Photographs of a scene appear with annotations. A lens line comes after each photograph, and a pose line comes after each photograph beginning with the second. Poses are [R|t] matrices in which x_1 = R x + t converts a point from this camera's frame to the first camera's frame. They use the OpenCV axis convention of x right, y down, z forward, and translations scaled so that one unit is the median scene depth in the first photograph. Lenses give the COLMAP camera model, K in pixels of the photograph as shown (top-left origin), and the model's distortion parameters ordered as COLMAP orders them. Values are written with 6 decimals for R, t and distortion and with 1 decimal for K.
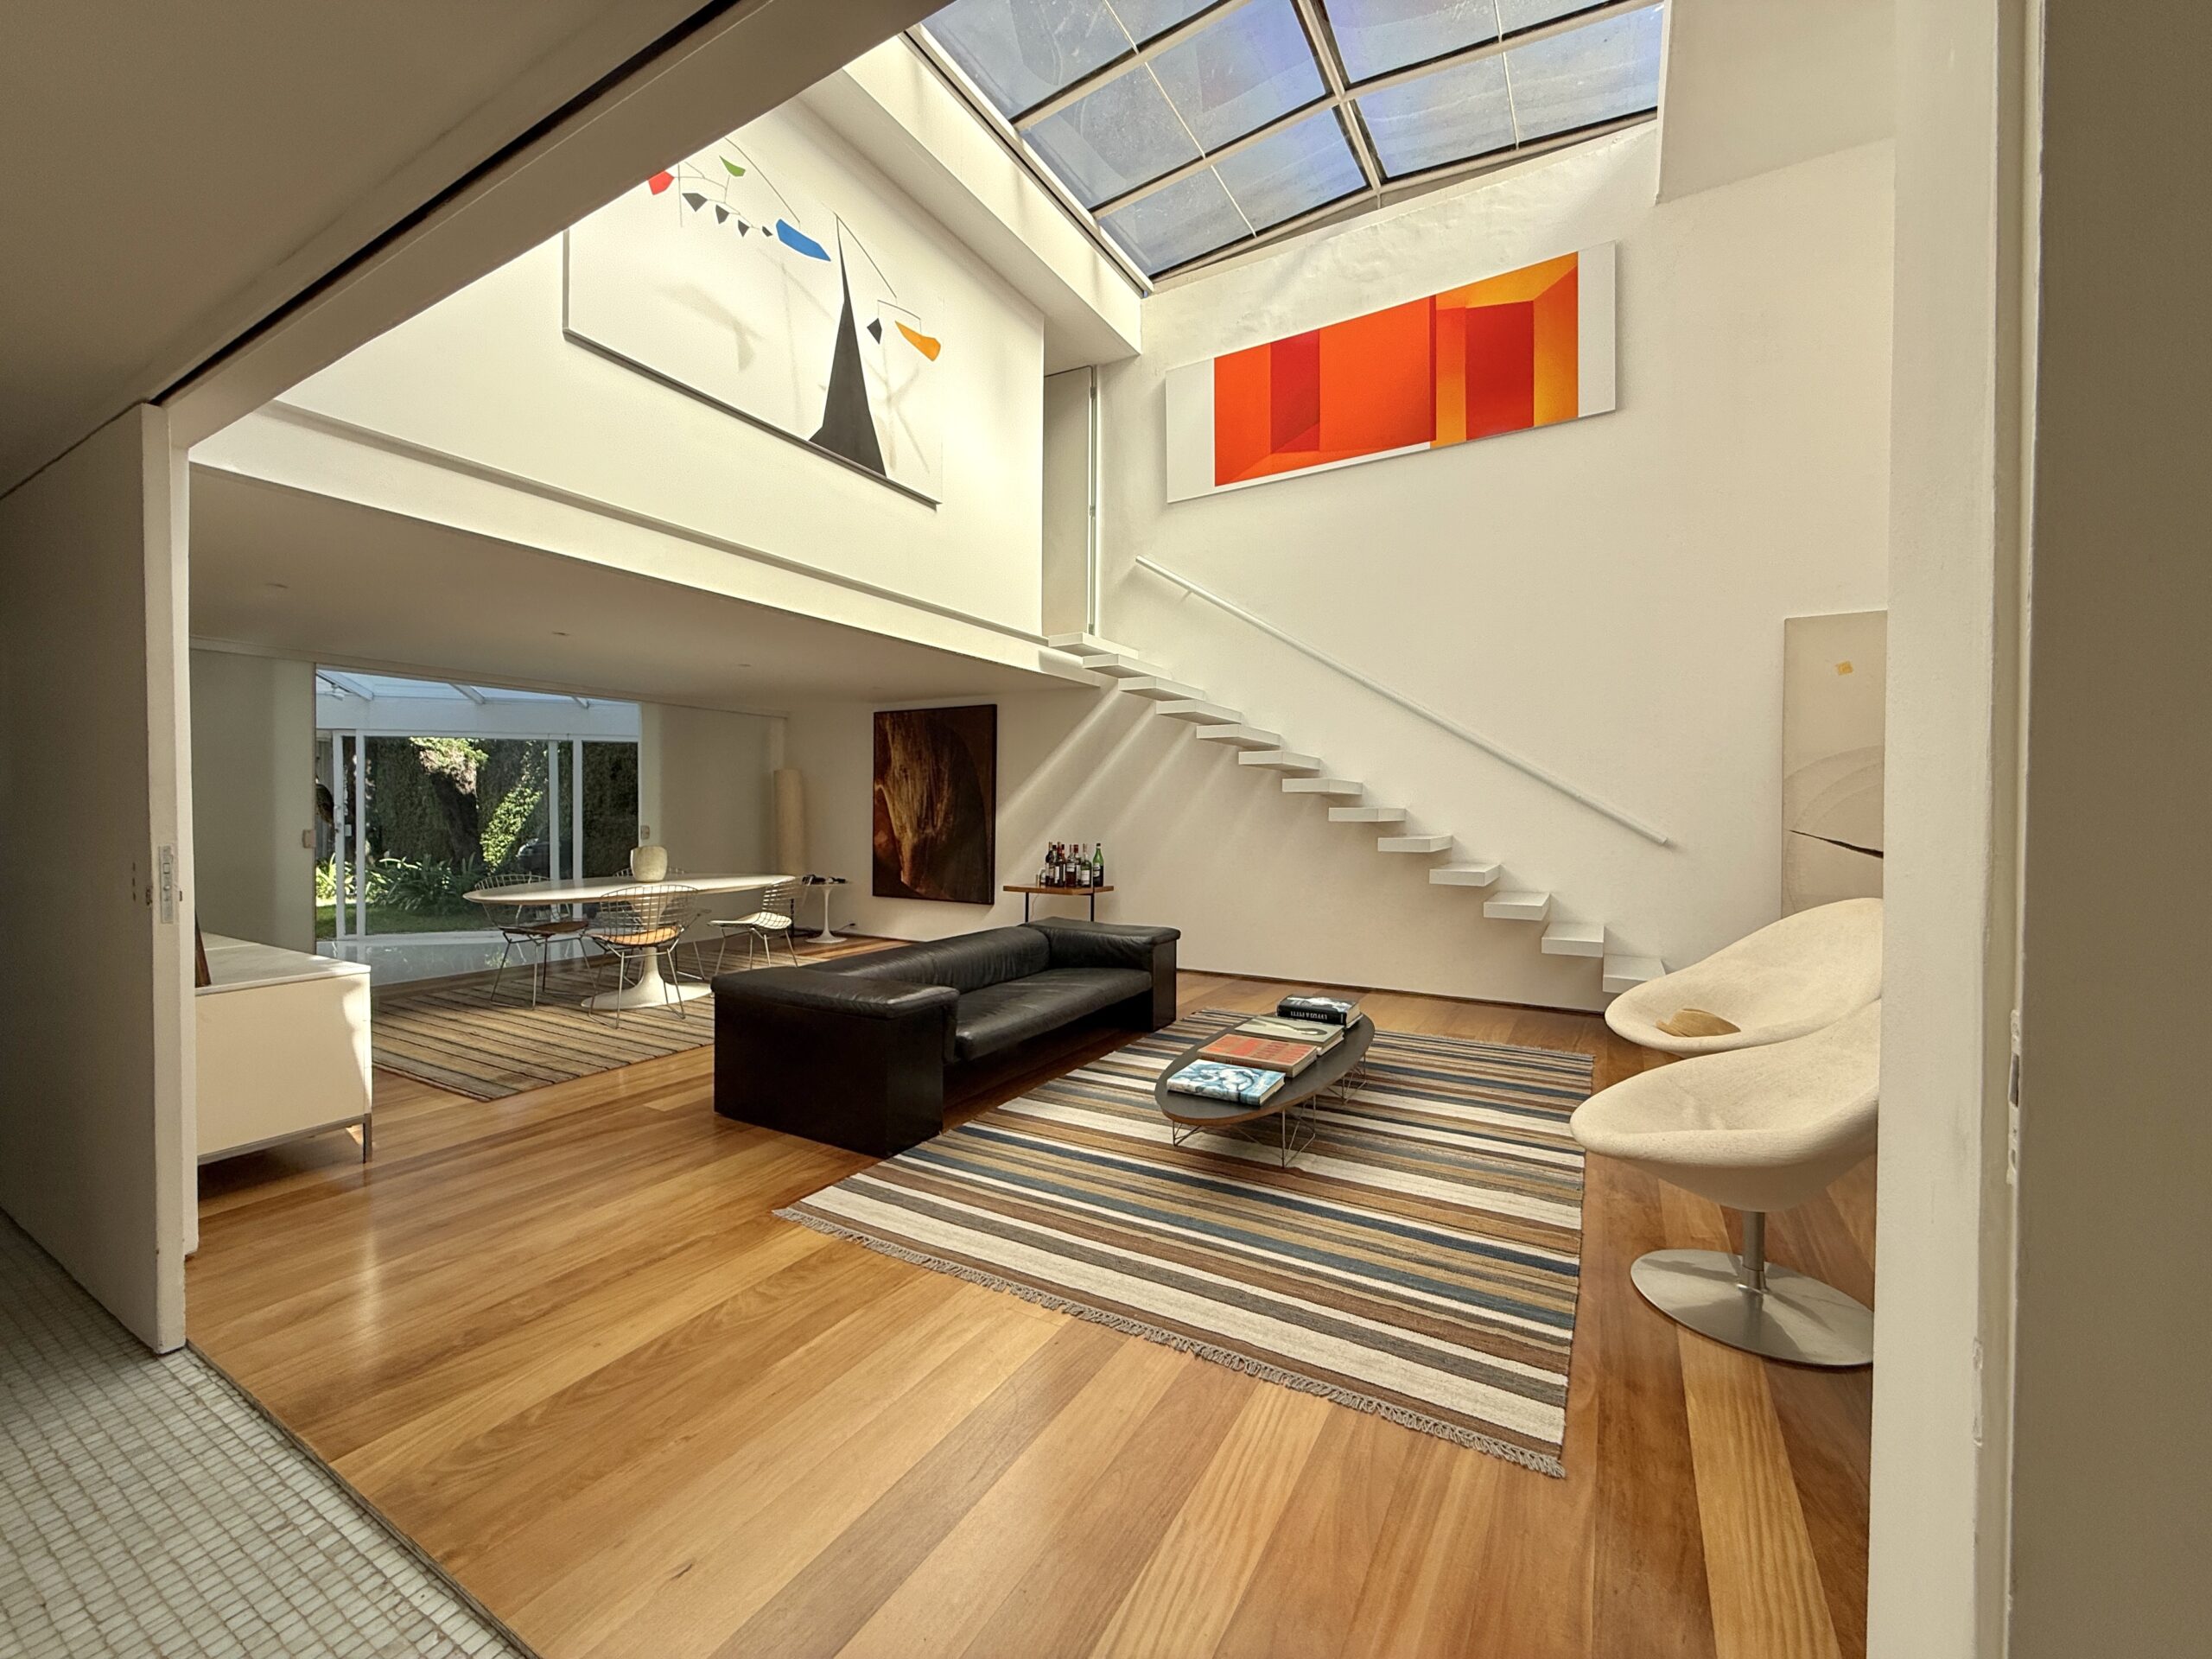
lens RADIAL K [[883.2, 0, 1115.2], [0, 883.2, 824.9], [0, 0, 1]] dist [-0.003727, 0.000973]
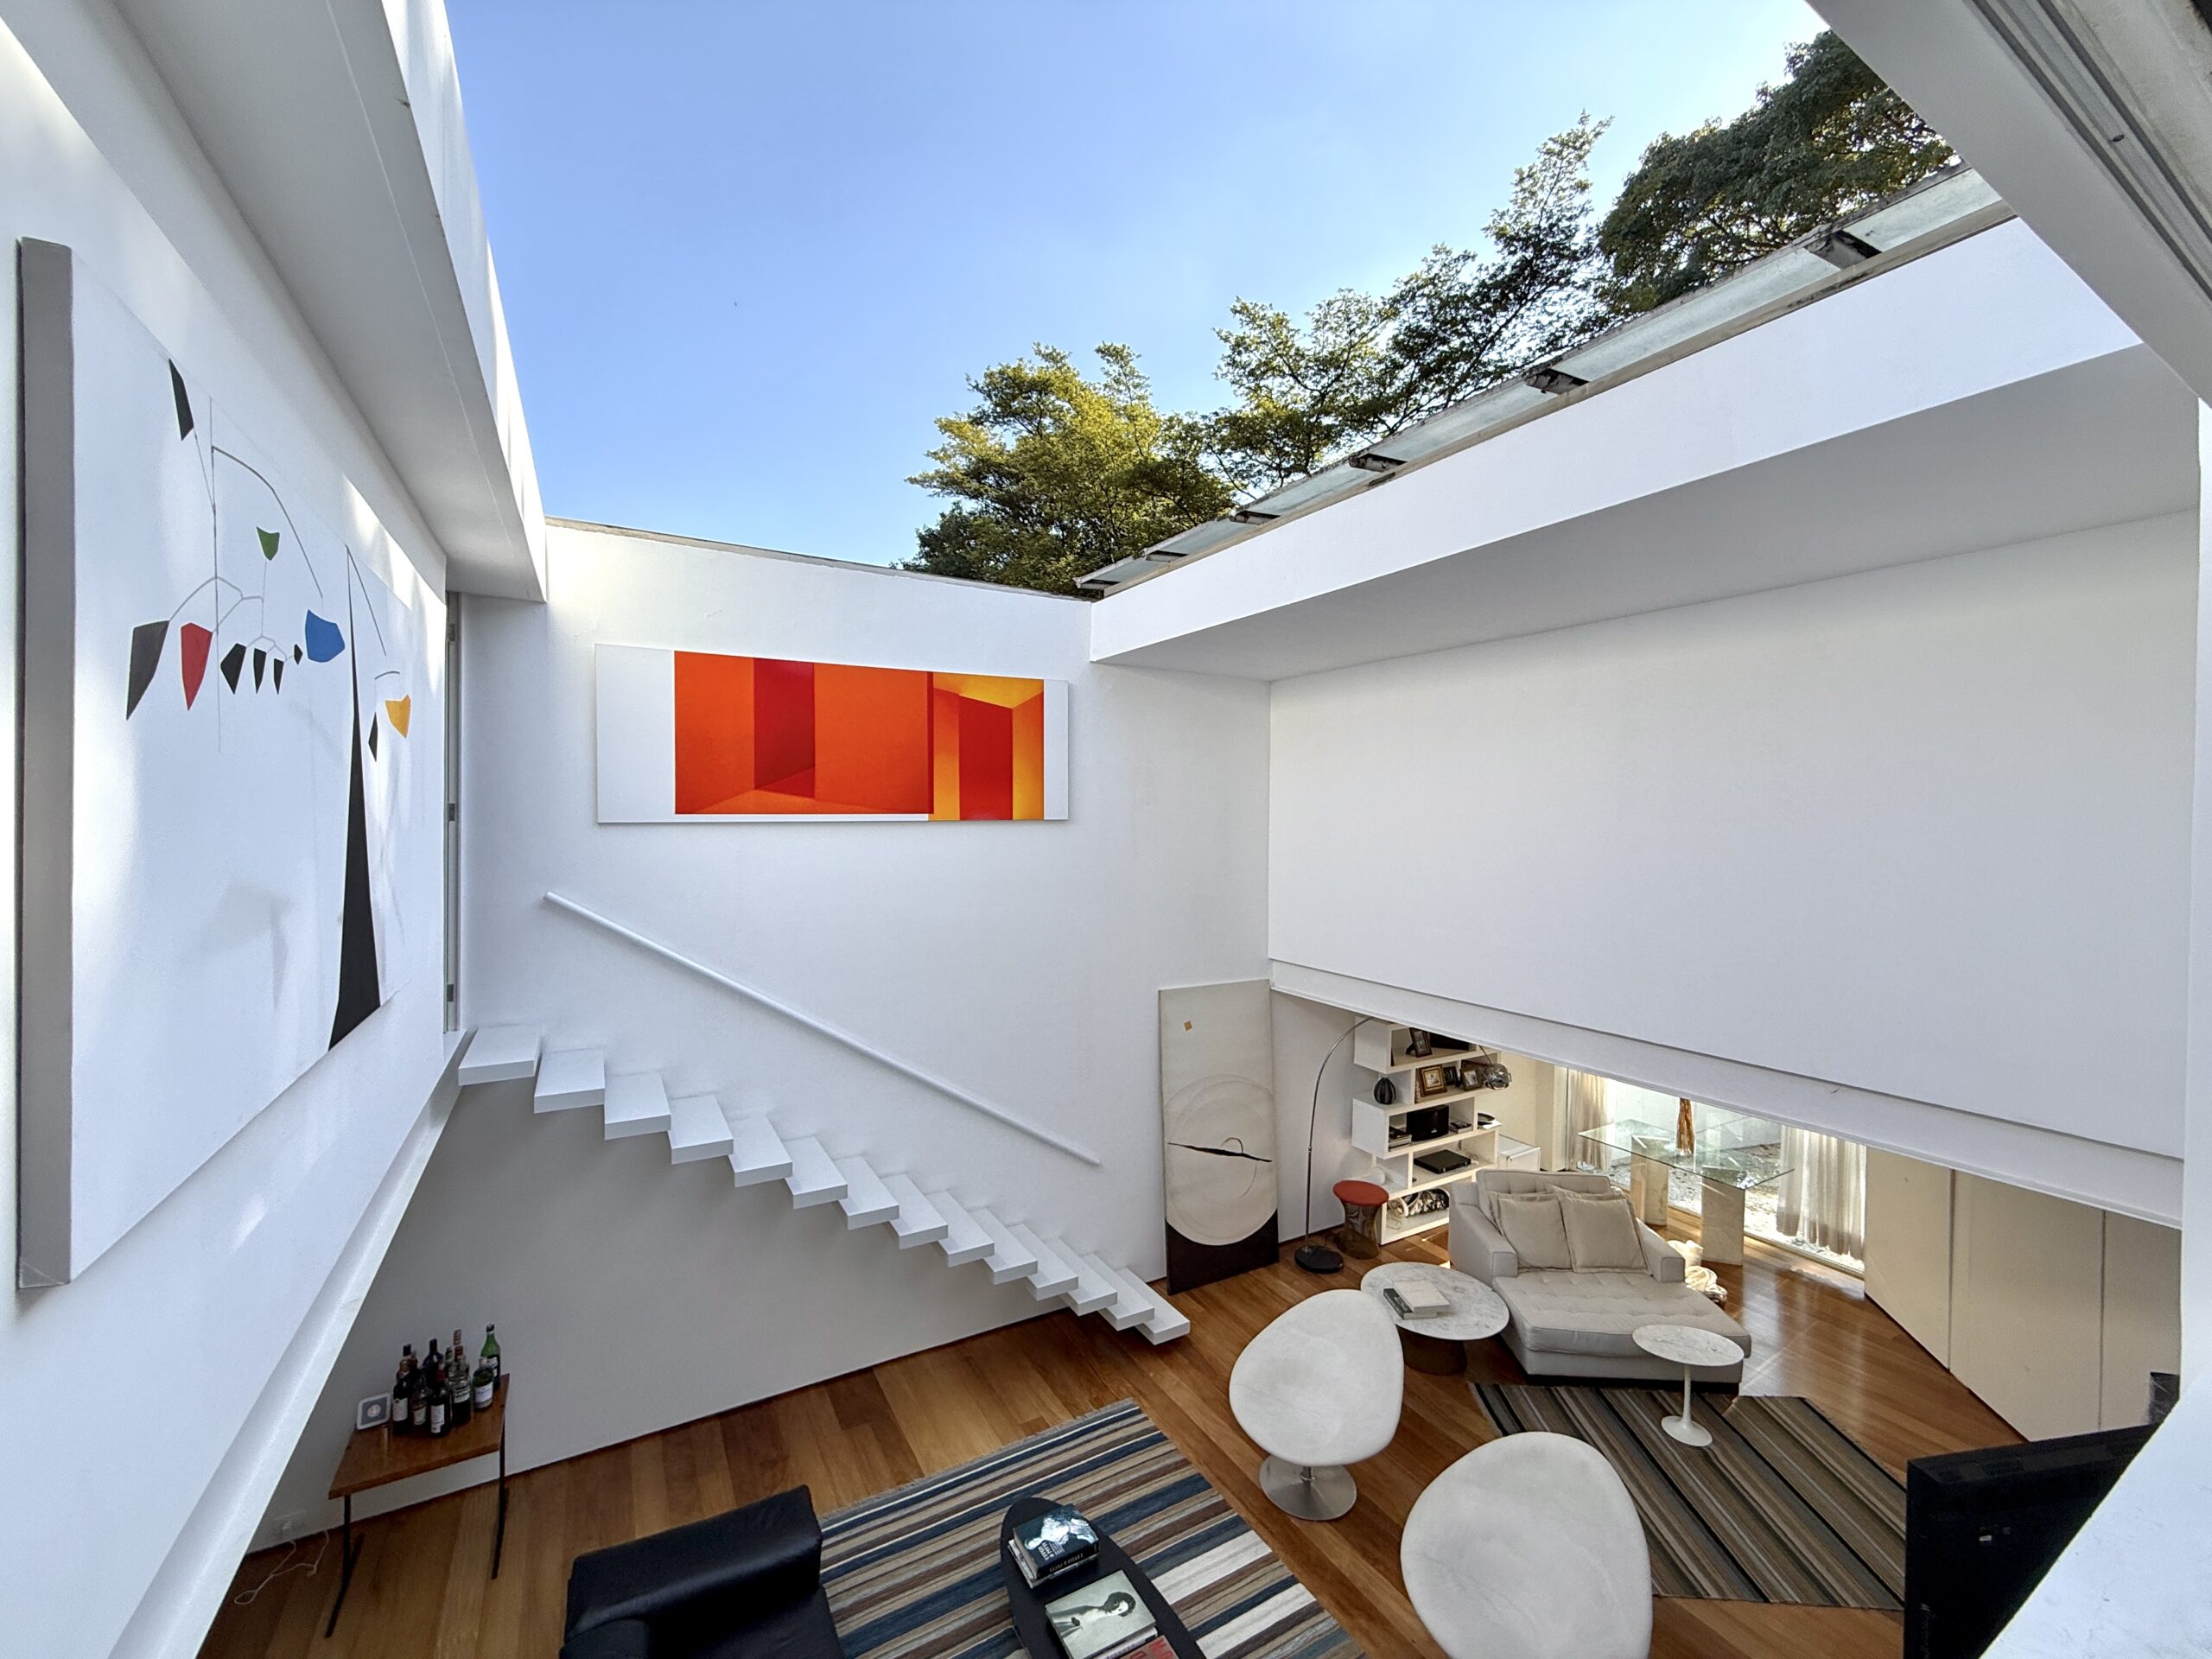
lens RADIAL K [[883.2, 0, 1099.9], [0, 883.2, 824.1], [0, 0, 1]] dist [-0.003727, 0.000973]
pose [[0.509121, -0.001379, 0.860694, -0.421971], [0.004380, 0.999990, -0.000989, -0.421911], [-0.860684, 0.004273, 0.509121, 0.309658]]
